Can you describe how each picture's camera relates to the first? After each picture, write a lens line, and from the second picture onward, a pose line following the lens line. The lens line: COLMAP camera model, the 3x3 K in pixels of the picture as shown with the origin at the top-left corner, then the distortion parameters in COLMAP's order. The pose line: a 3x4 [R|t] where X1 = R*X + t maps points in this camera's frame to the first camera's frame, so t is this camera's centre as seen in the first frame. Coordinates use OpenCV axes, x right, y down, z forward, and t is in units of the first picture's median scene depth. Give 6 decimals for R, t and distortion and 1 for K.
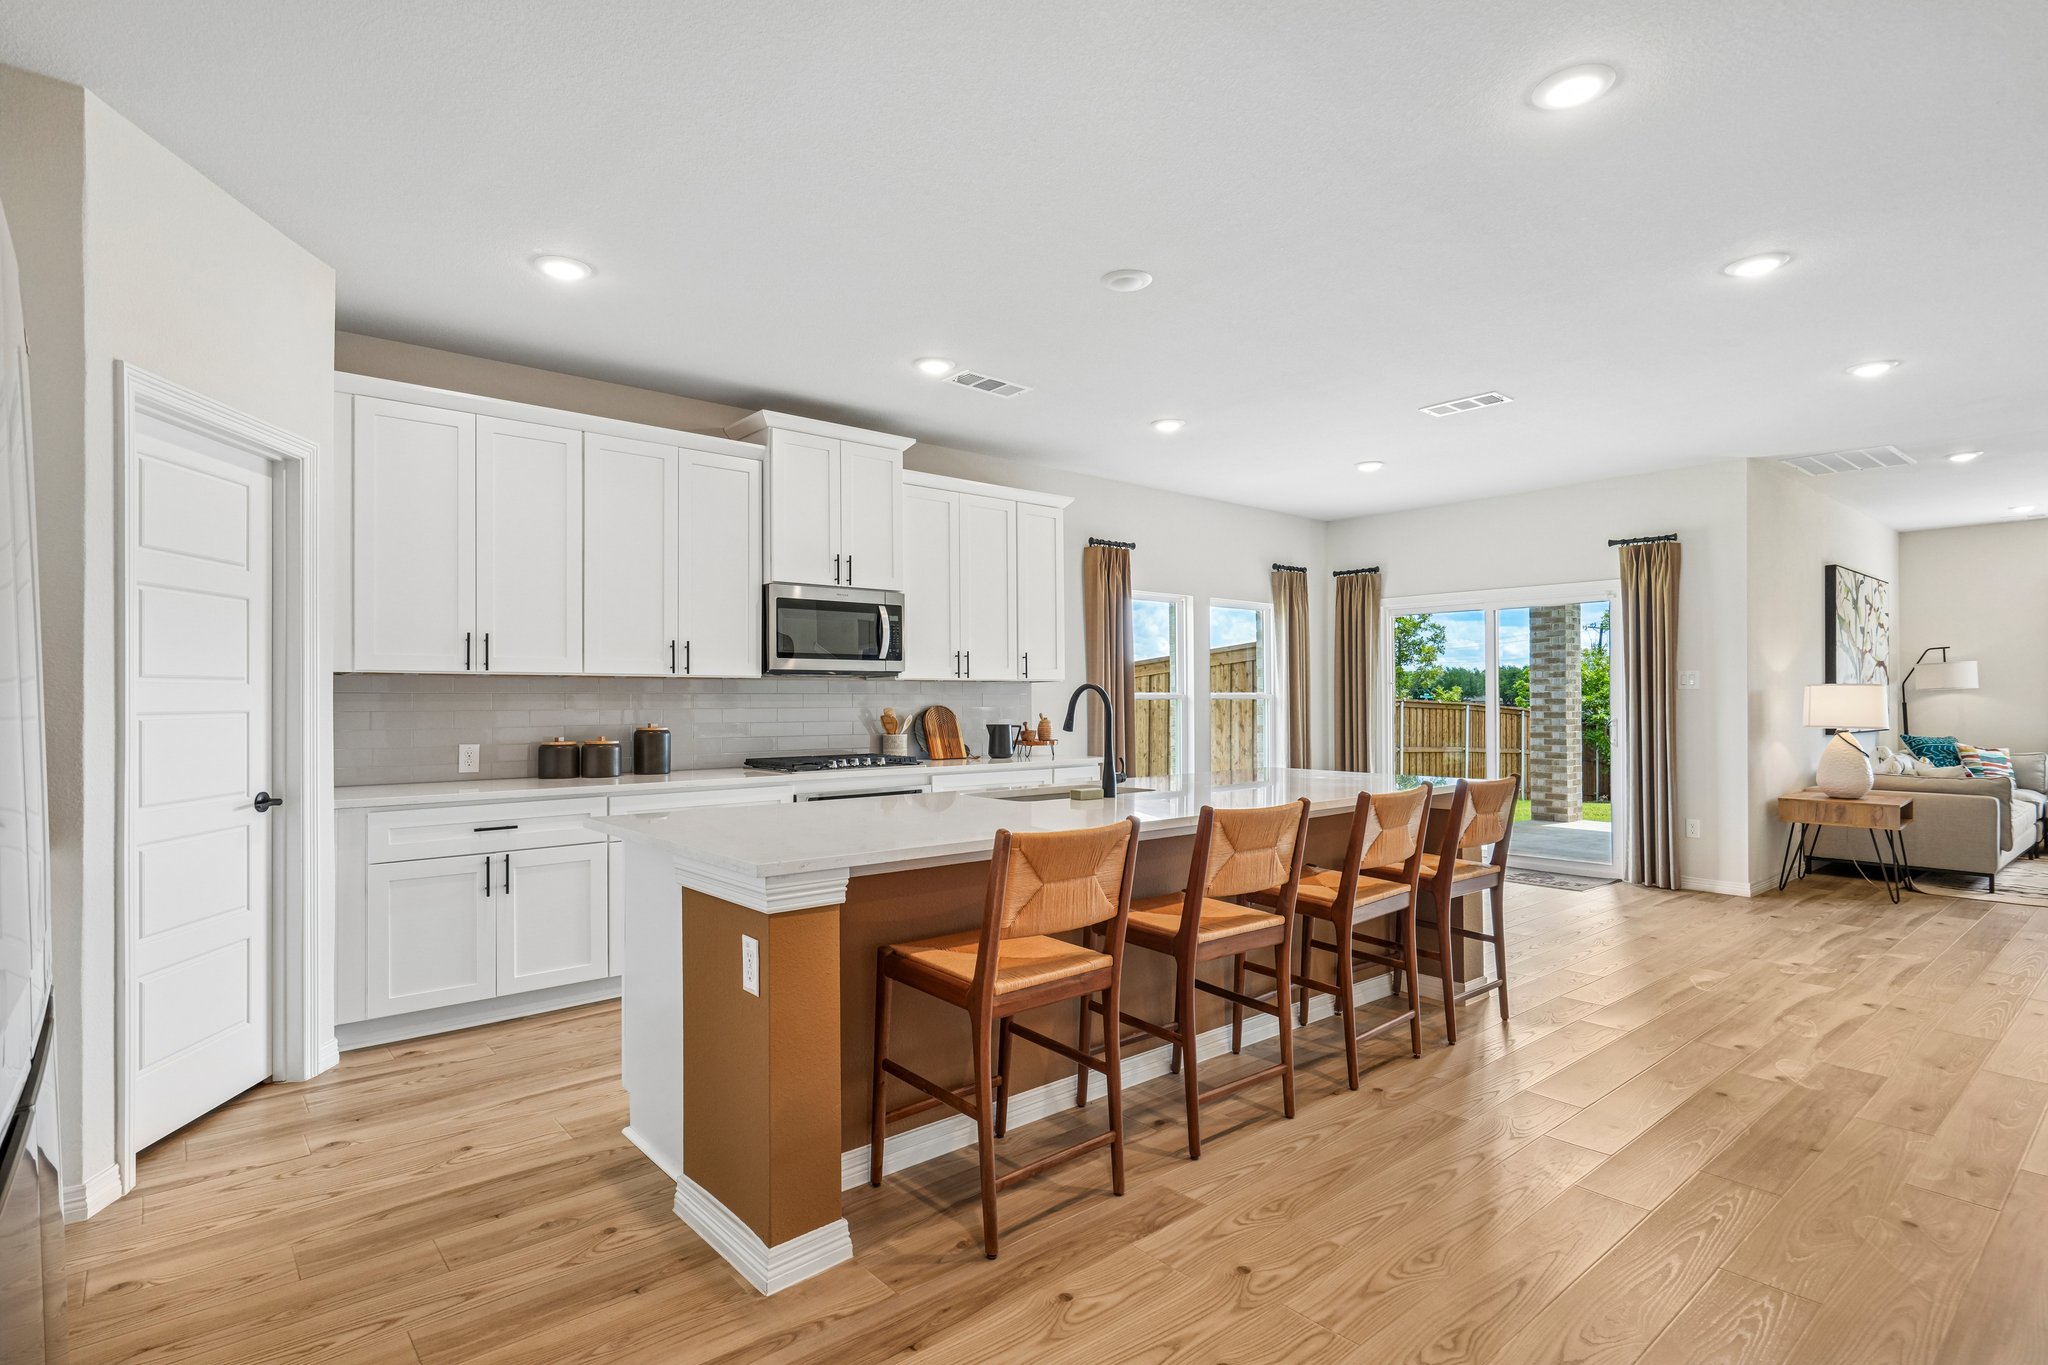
lens RADIAL K [[1027.9, 0, 1027.0], [0, 1027.9, 687.1], [0, 0, 1]] dist [0.002732, 0.000538]
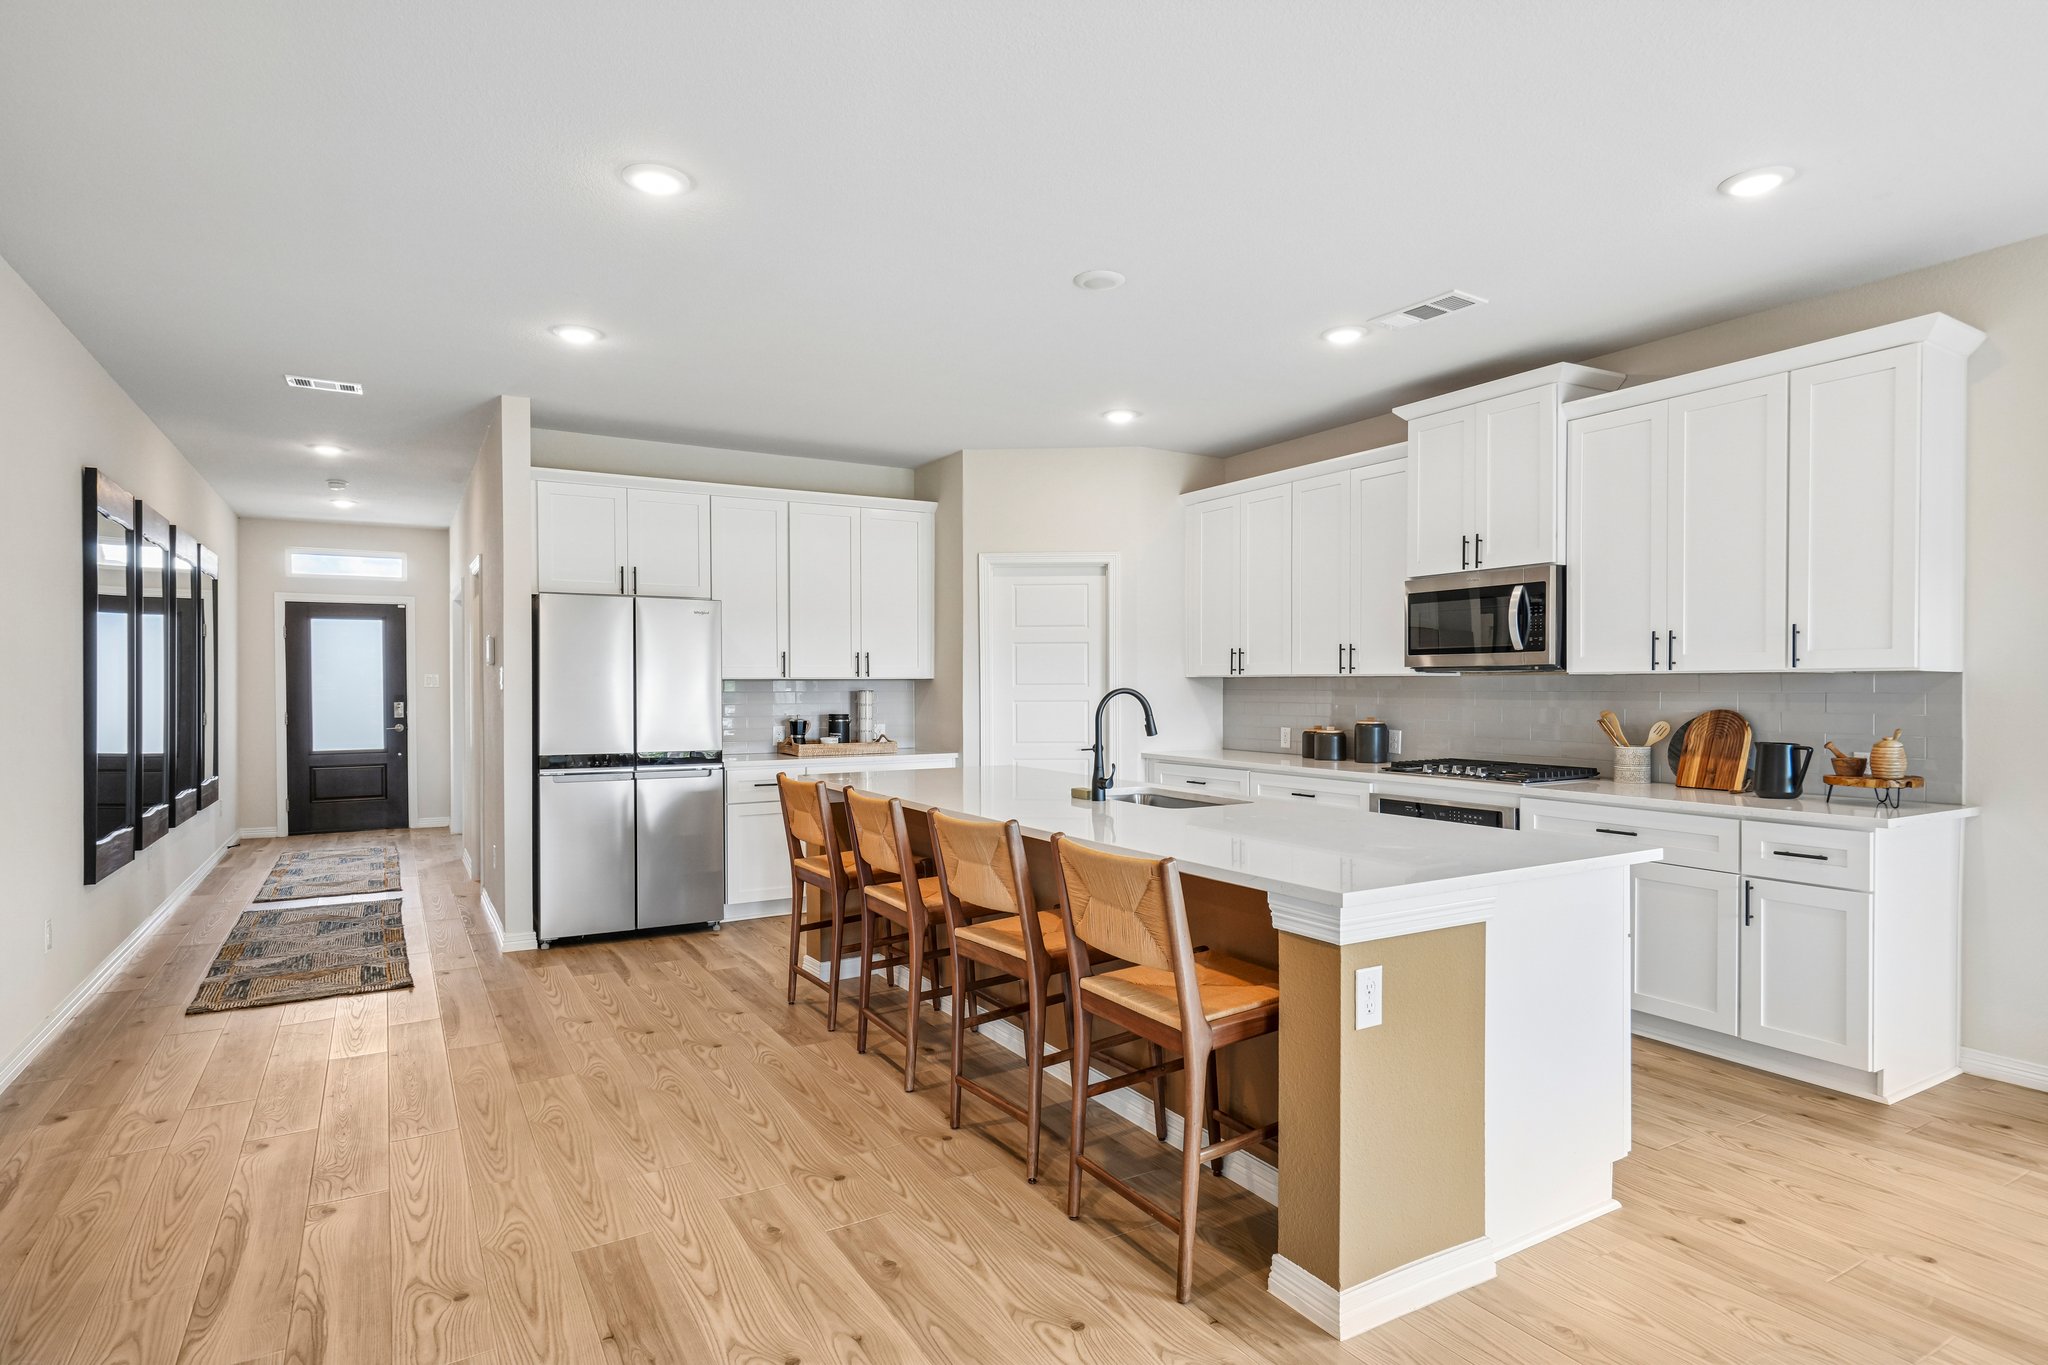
lens RADIAL K [[1088.3, 0, 1024.0], [0, 1088.3, 682.5], [0, 0, 1]] dist [-0.001216, -0.000623]
pose [[-0.178031, 0.001543, -0.984024, 1.078196], [0.014058, 0.999901, -0.000975, -0.008656], [0.983924, -0.014007, -0.178035, 1.050660]]
